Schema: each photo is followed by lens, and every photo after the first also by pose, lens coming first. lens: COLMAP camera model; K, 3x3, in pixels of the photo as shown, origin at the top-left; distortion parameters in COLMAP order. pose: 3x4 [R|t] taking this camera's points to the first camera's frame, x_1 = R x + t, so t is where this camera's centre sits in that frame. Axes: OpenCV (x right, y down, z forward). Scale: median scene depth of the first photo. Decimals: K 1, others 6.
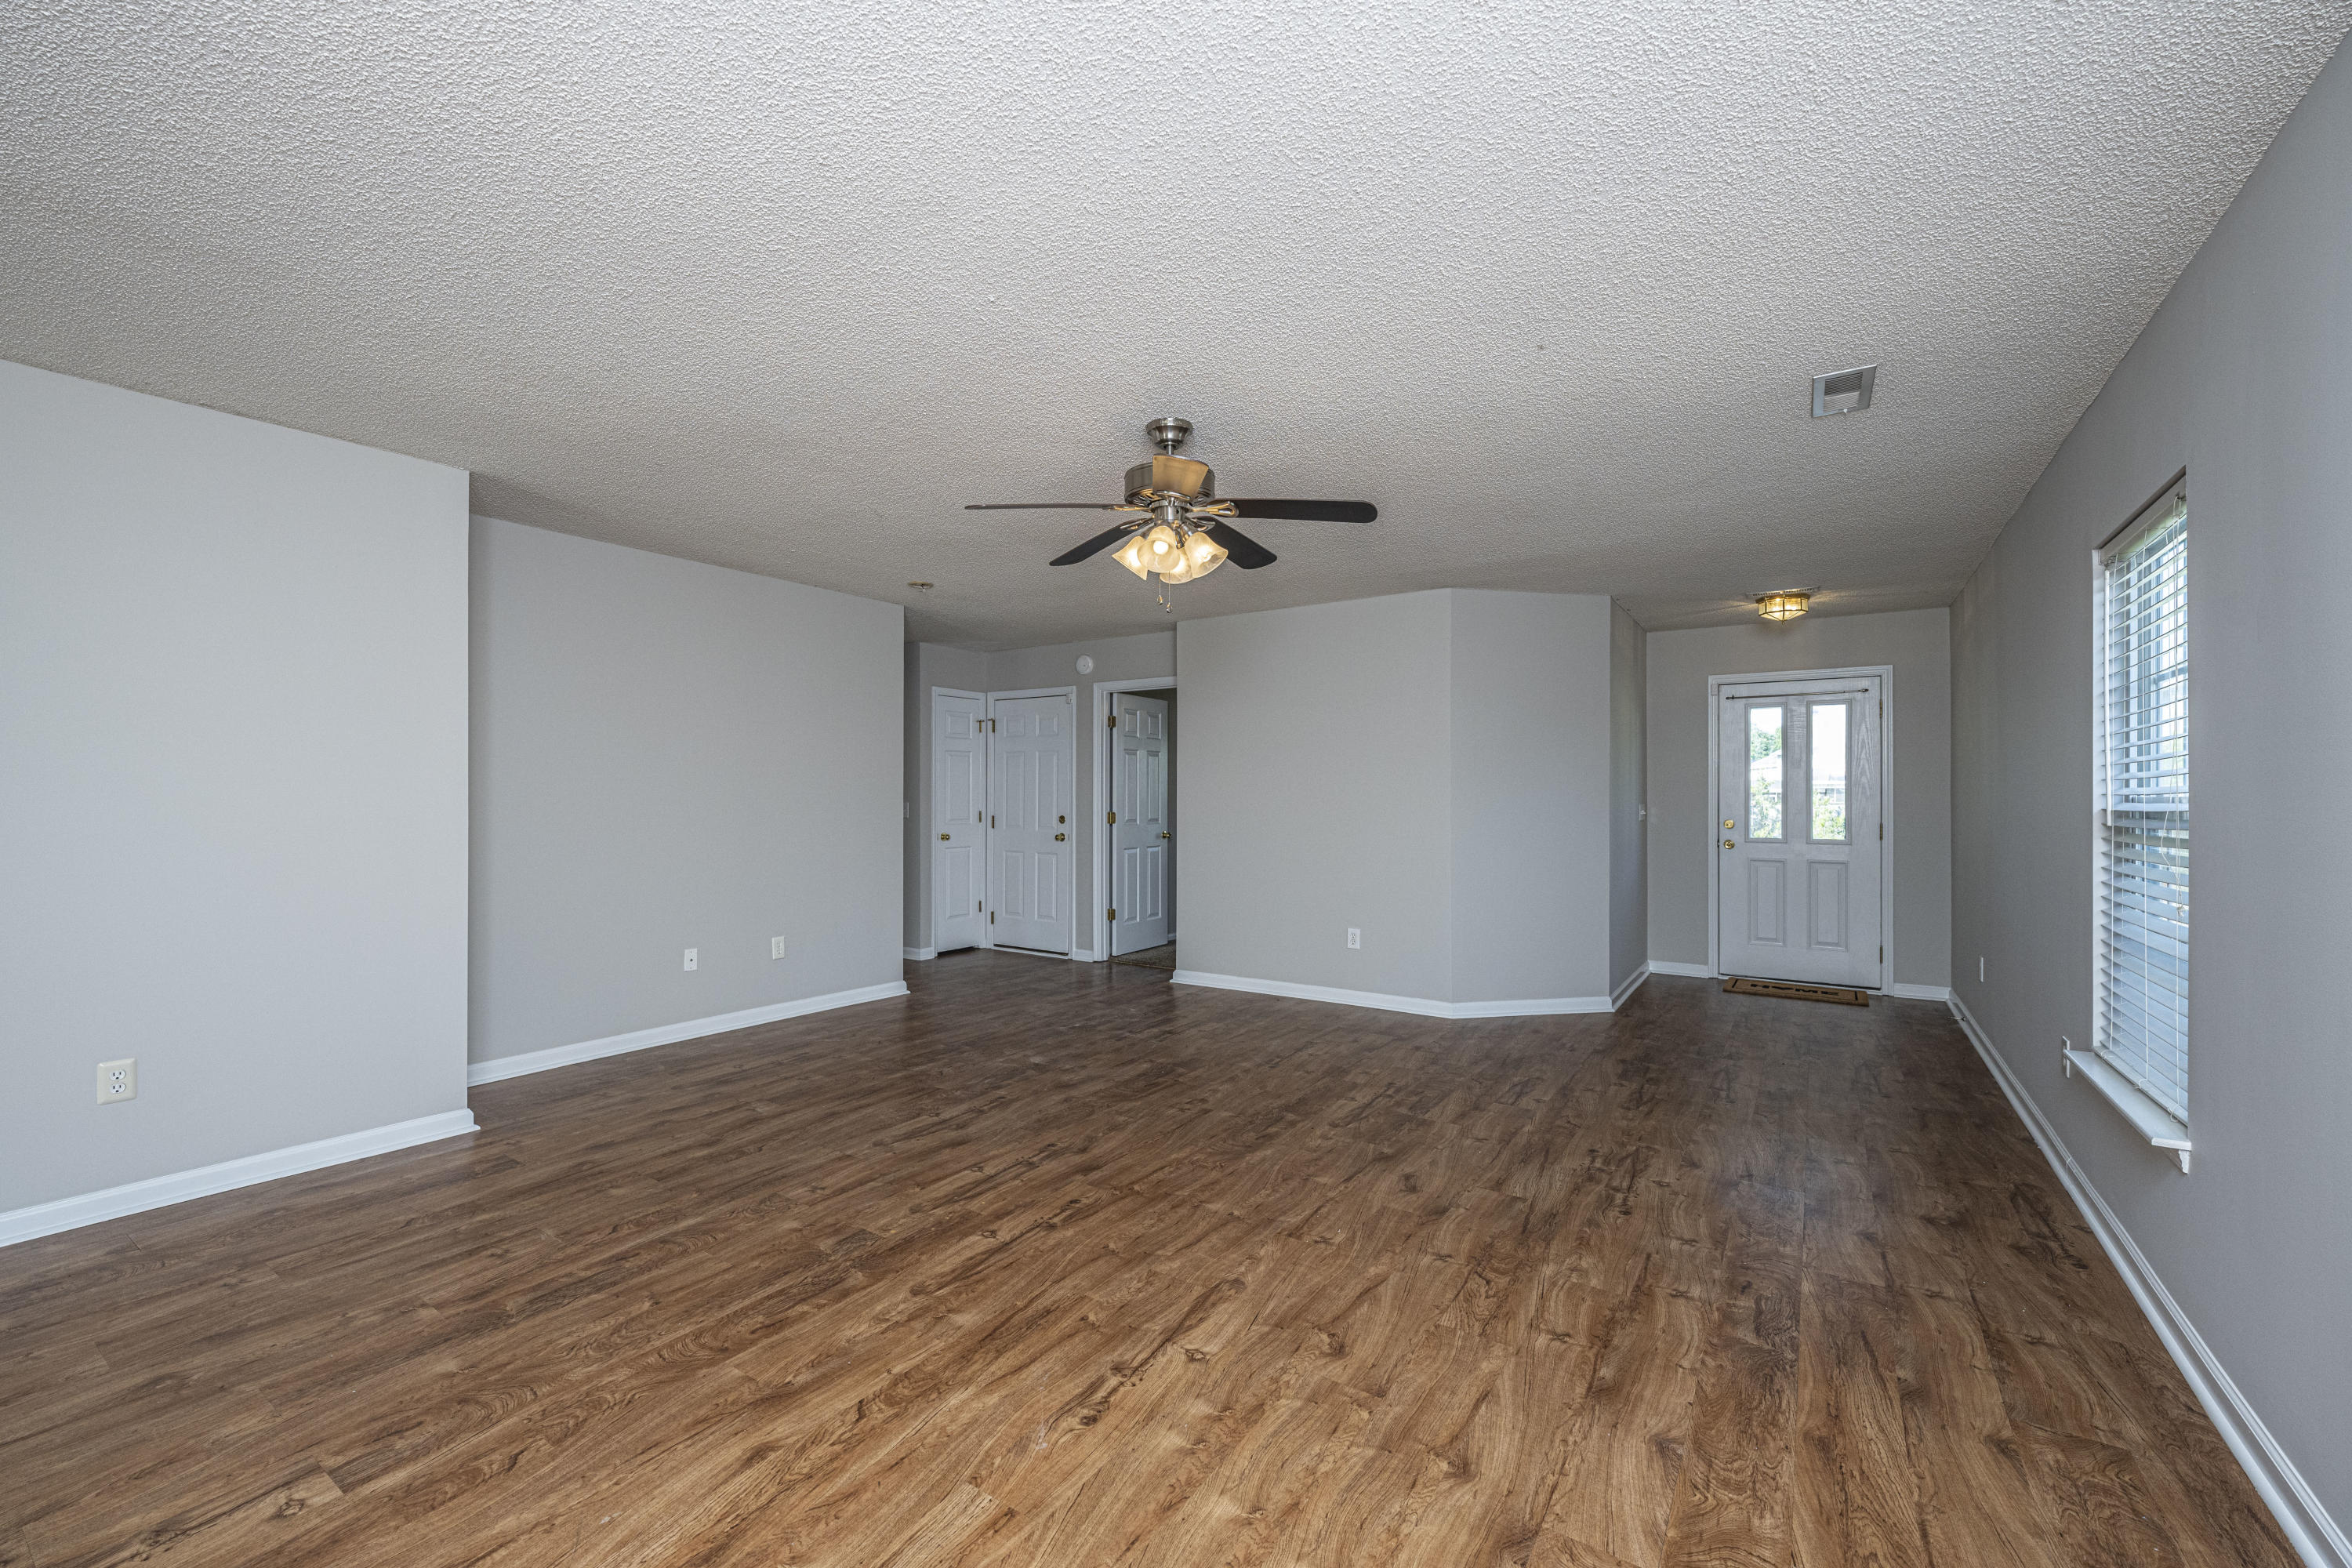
lens RADIAL K [[957.1, 0, 1168.1], [0, 957.1, 793.1], [0, 0, 1]] dist [-0.001225, 0.000324]
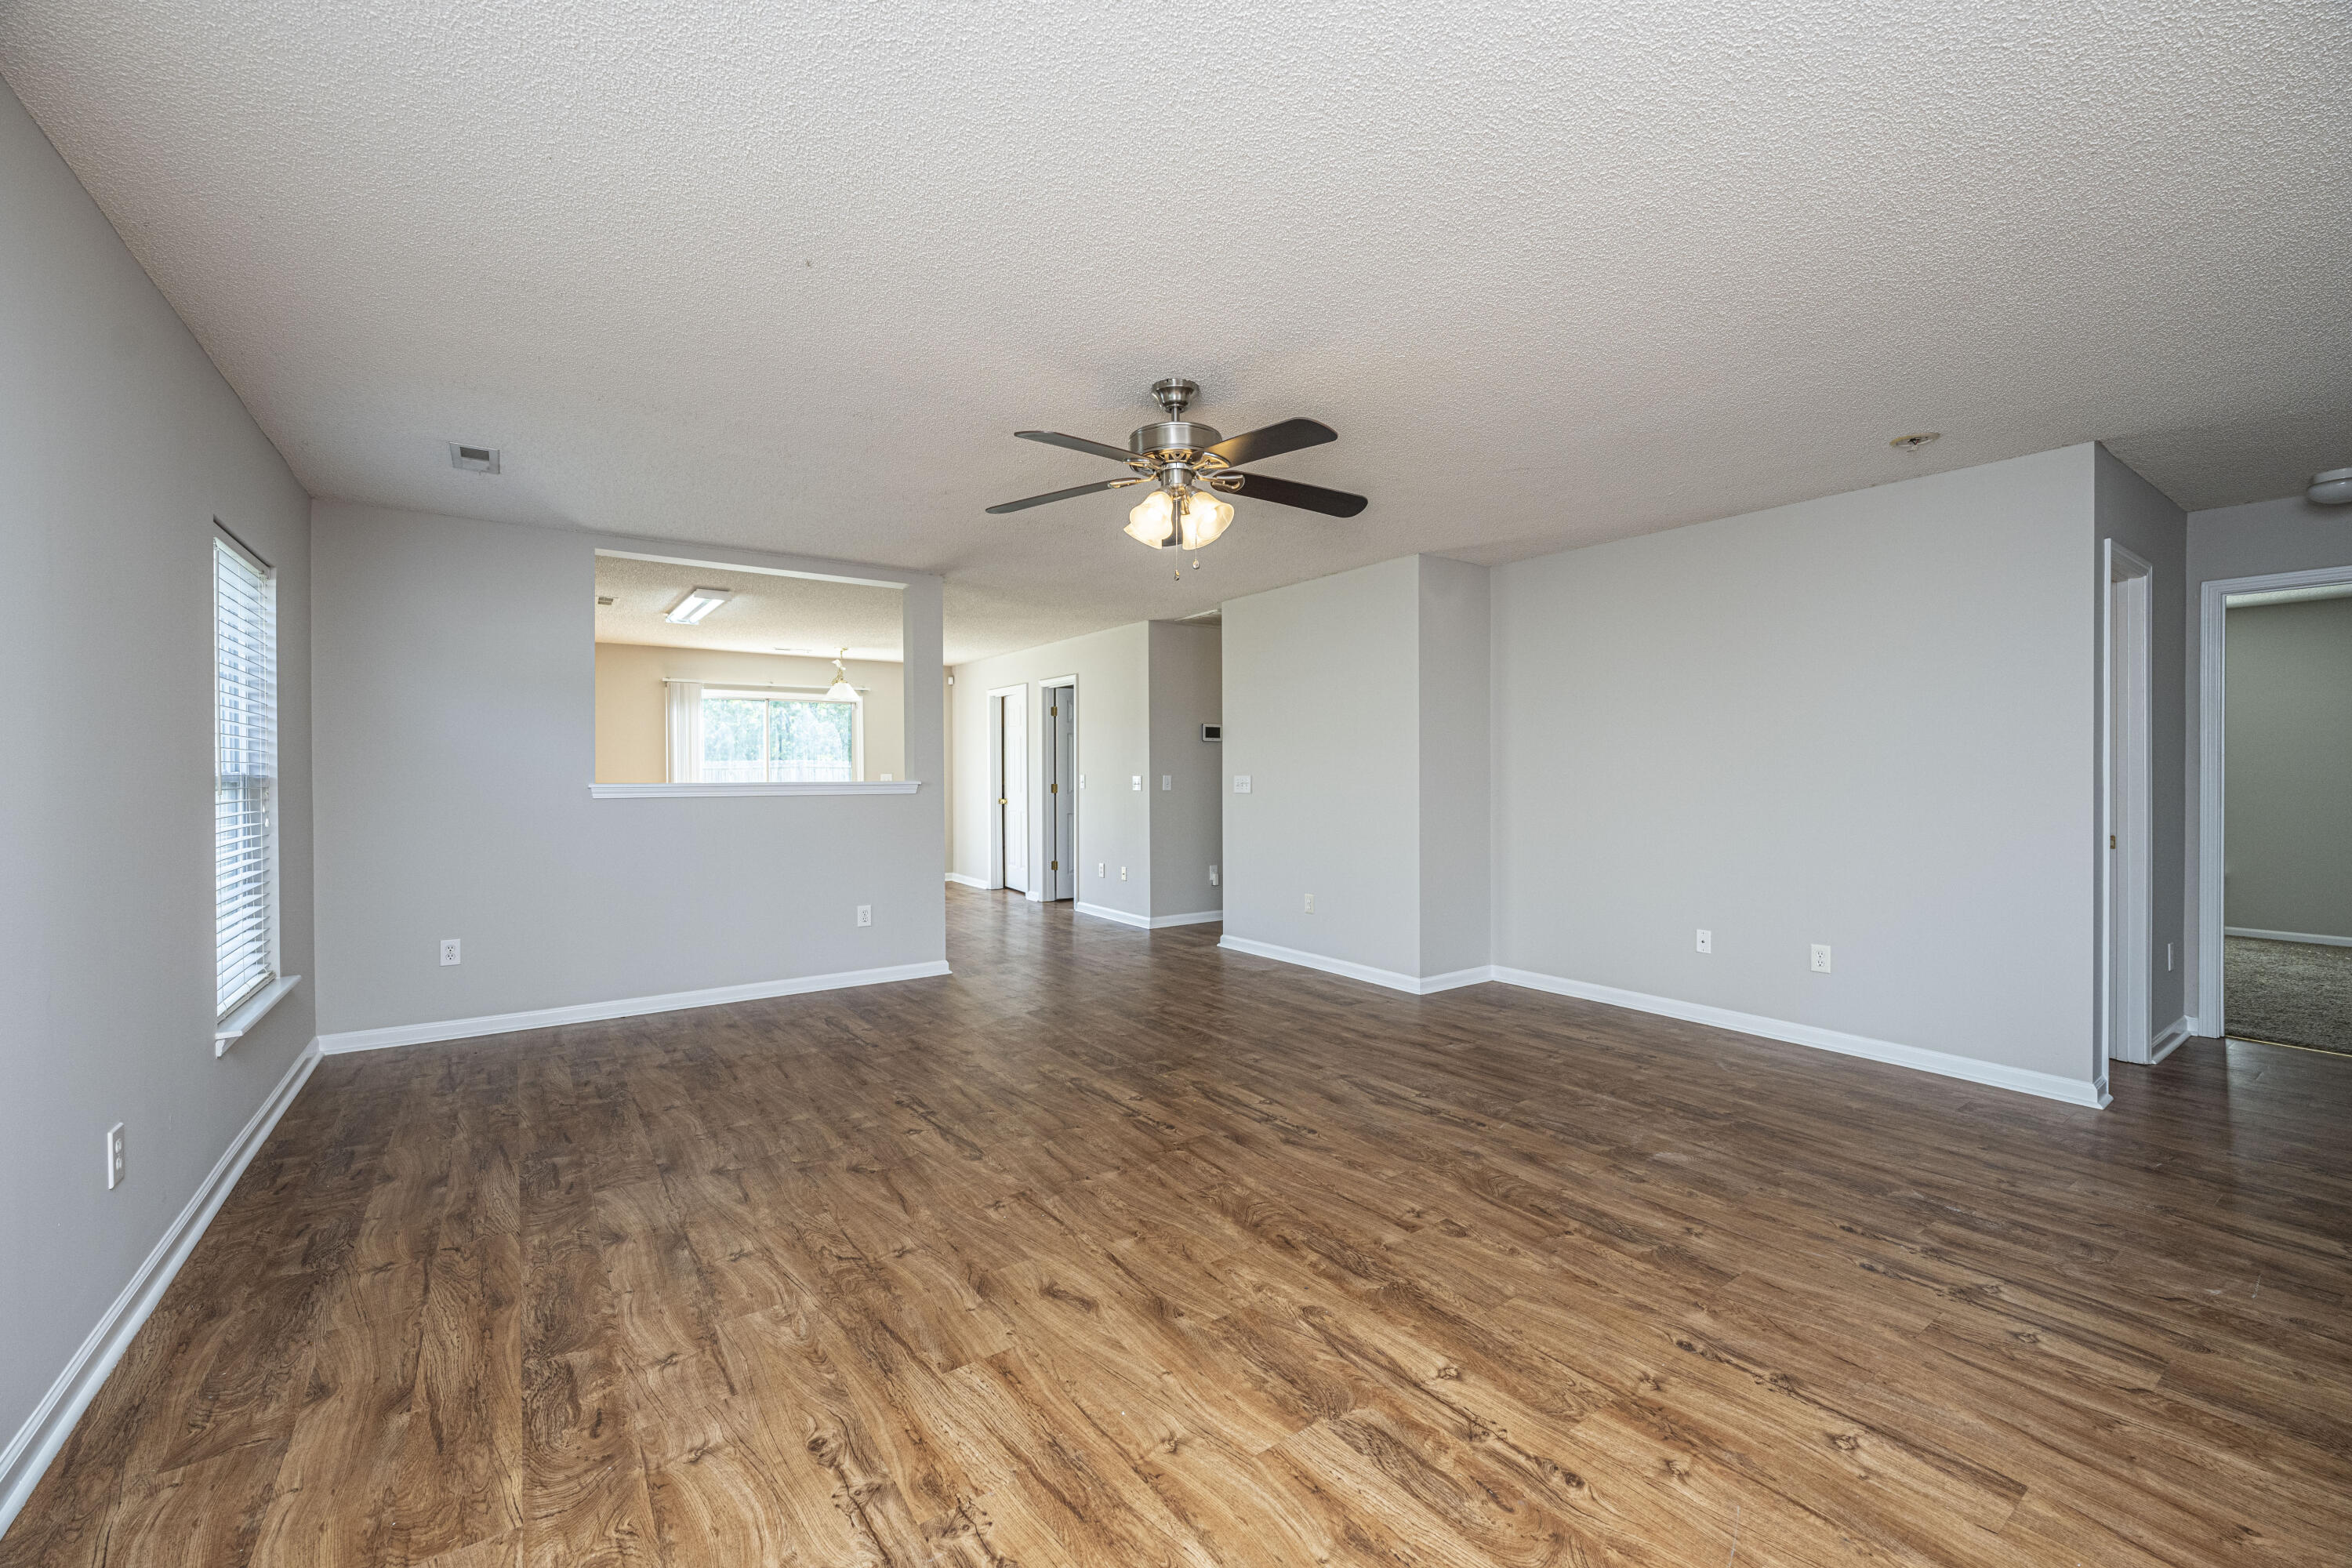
lens RADIAL K [[939.4, 0, 1171.8], [0, 939.4, 776.5], [0, 0, 1]] dist [-0.001121, 0.000146]
pose [[-0.354862, 0.002689, -0.934915, 0.898319], [0.004529, 0.999989, 0.001157, 0.011101], [0.934908, -0.003824, -0.354870, 1.338691]]
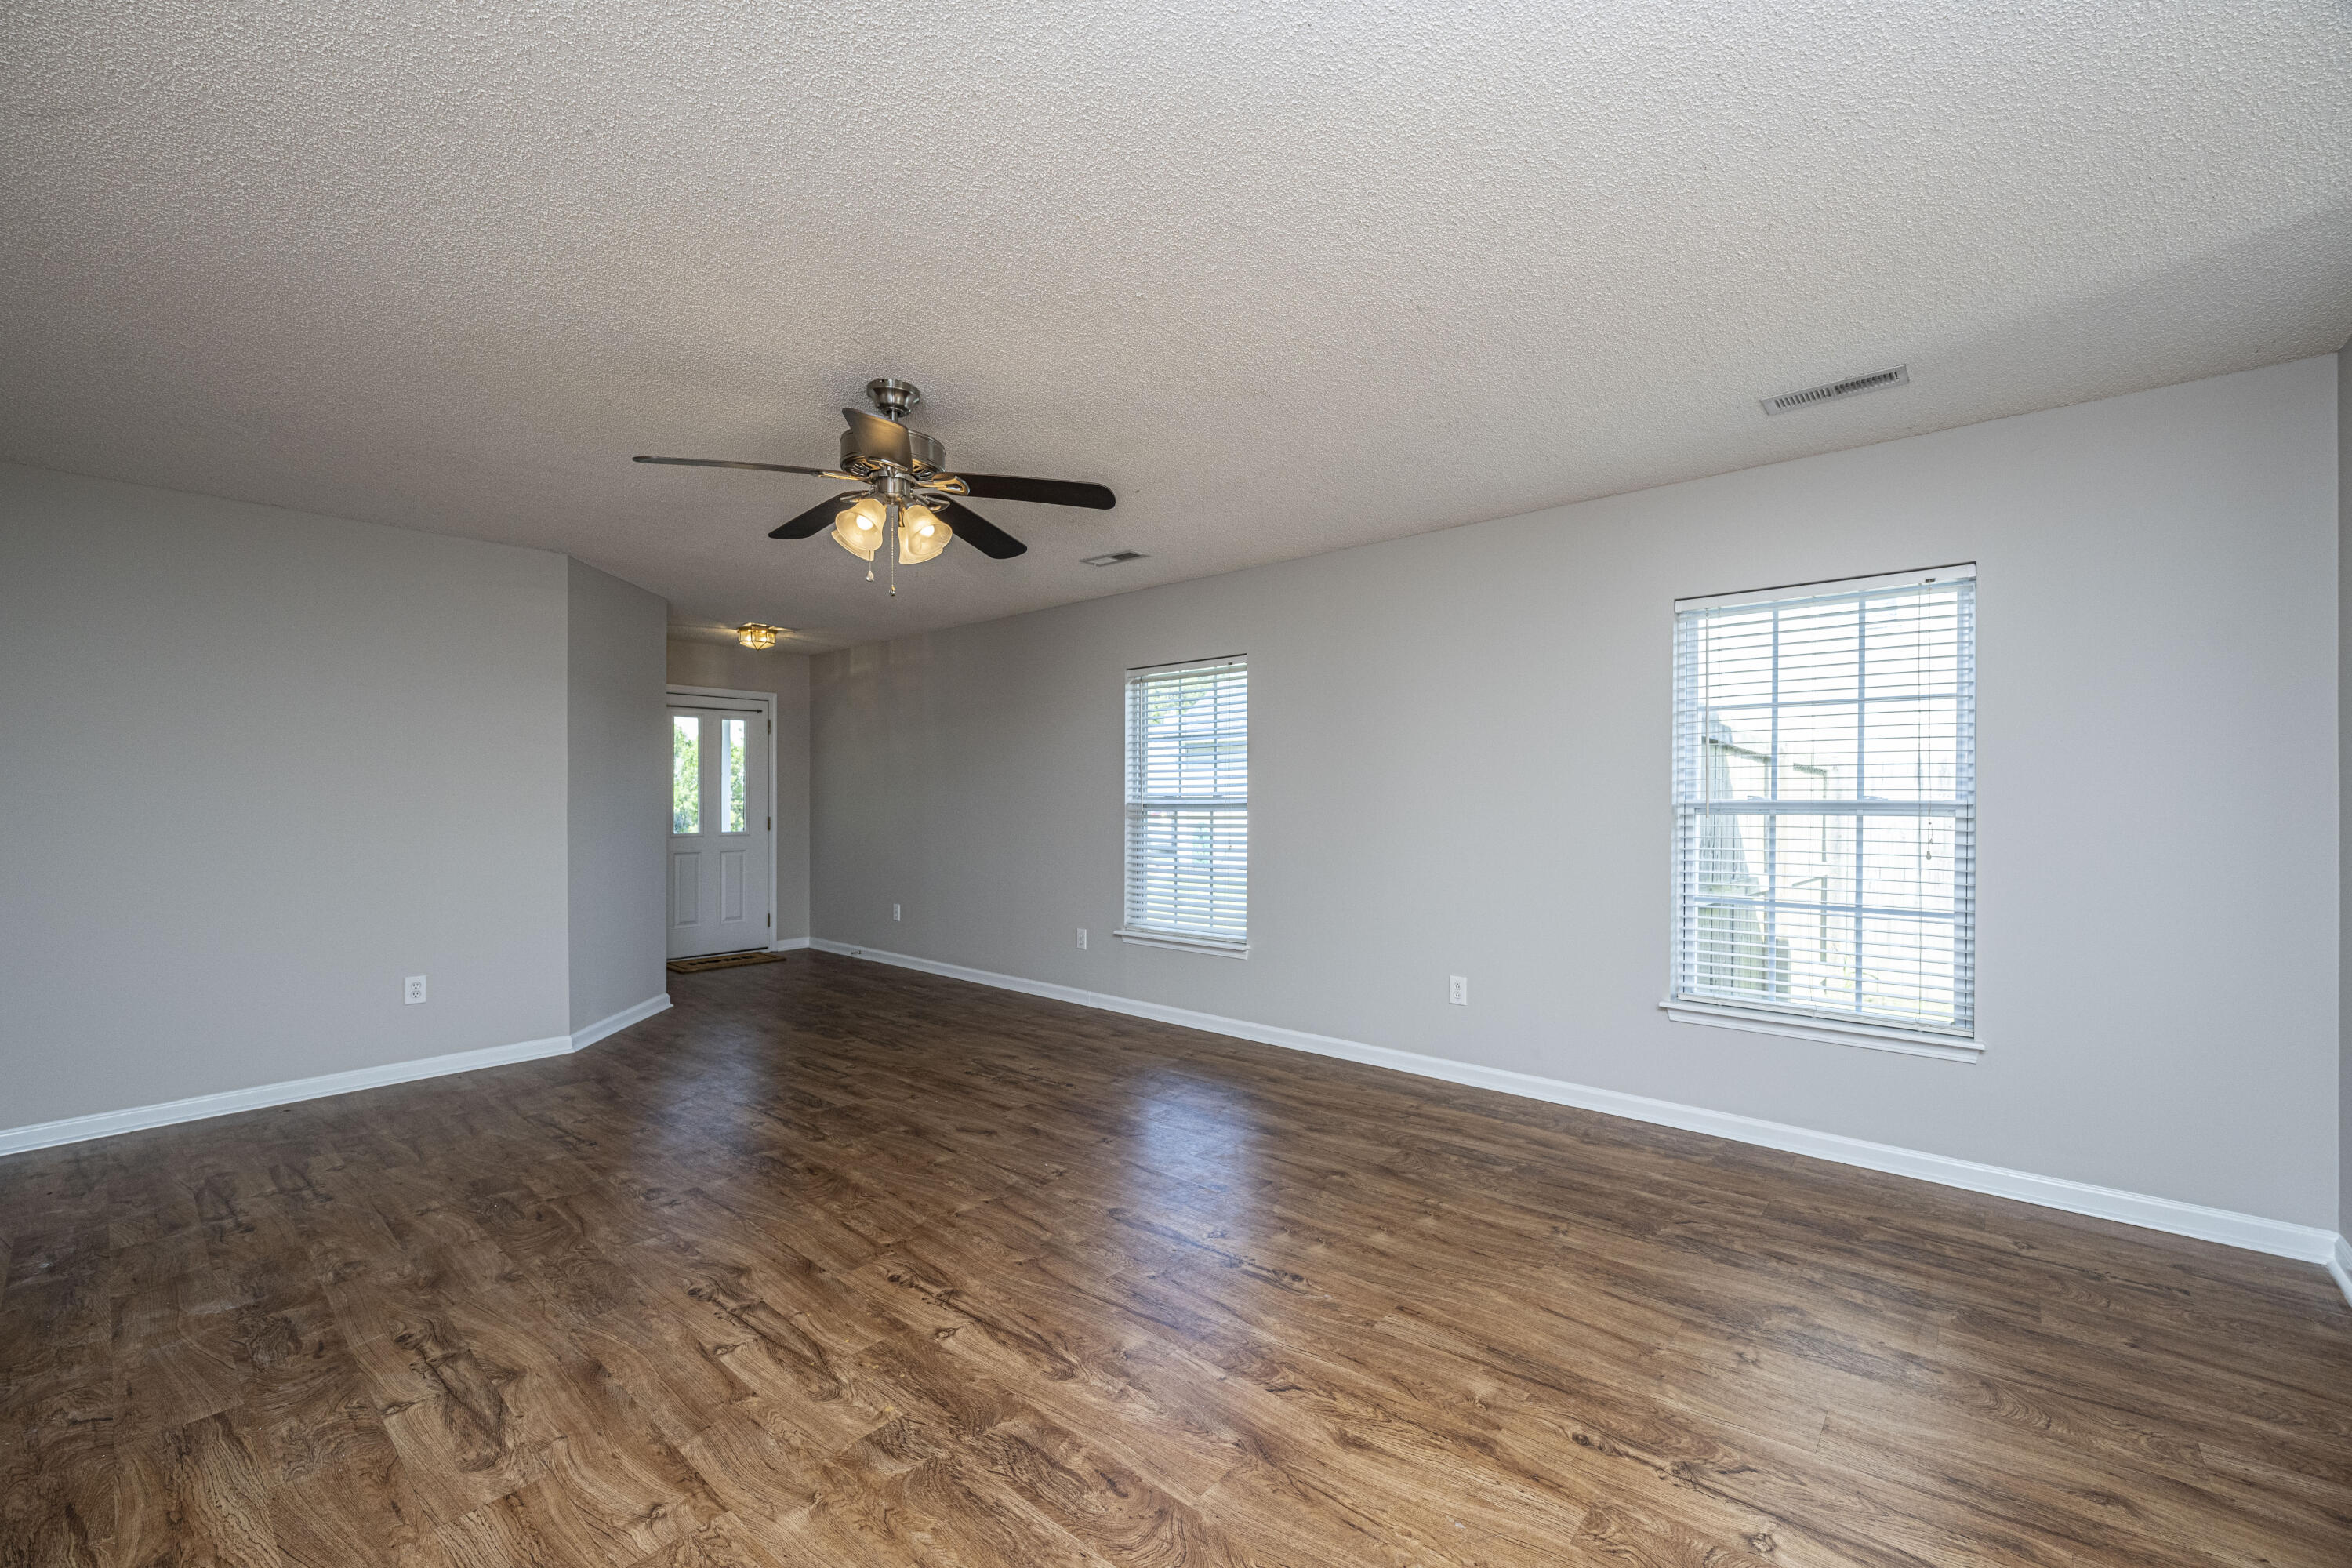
lens RADIAL K [[940.6, 0, 1176.0], [0, 940.6, 784.0], [0, 0, 1]] dist [0.000067, 0.000076]
pose [[0.125465, 0.010276, 0.992045, -0.855869], [-0.003456, 0.999945, -0.009921, -0.001487], [-0.992092, -0.002184, 0.125494, 0.623864]]
